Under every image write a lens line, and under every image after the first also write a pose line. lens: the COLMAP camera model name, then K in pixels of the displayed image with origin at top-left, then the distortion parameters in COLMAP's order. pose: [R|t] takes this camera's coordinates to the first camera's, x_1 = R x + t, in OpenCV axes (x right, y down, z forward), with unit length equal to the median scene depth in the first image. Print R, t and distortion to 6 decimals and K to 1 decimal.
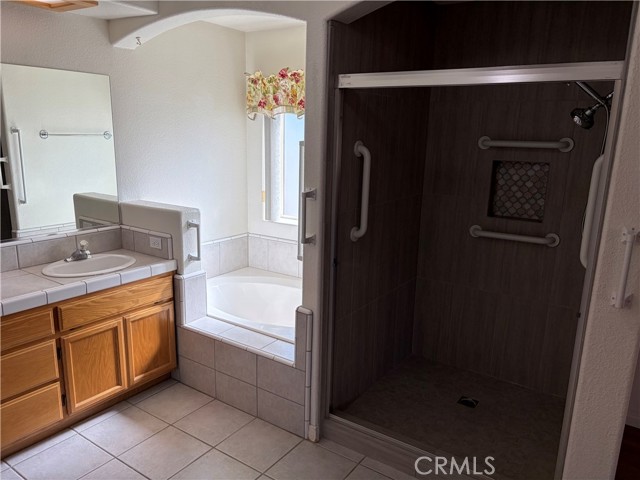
lens RADIAL K [[484.8, 0, 319.3], [0, 484.8, 241.6], [0, 0, 1]] dist [0.048817, -0.034173]
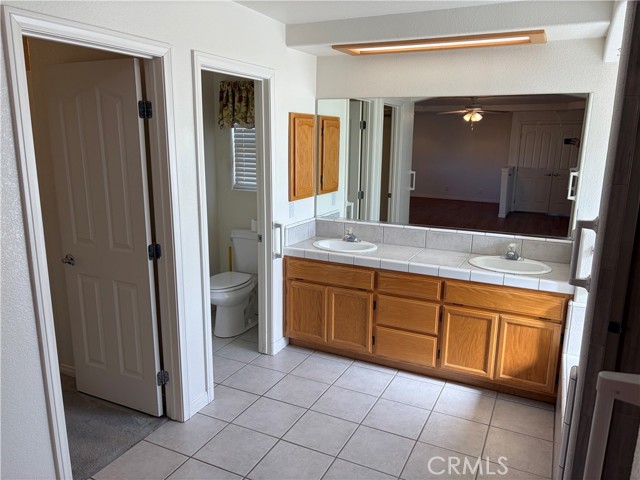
lens RADIAL K [[484.8, 0, 319.1], [0, 484.8, 242.9], [0, 0, 1]] dist [0.048817, -0.034173]
pose [[0.138675, 0.189478, -0.972043, 0.584041], [-0.219270, 0.963040, 0.156442, -0.084158], [0.965759, 0.191445, 0.175096, 0.388455]]
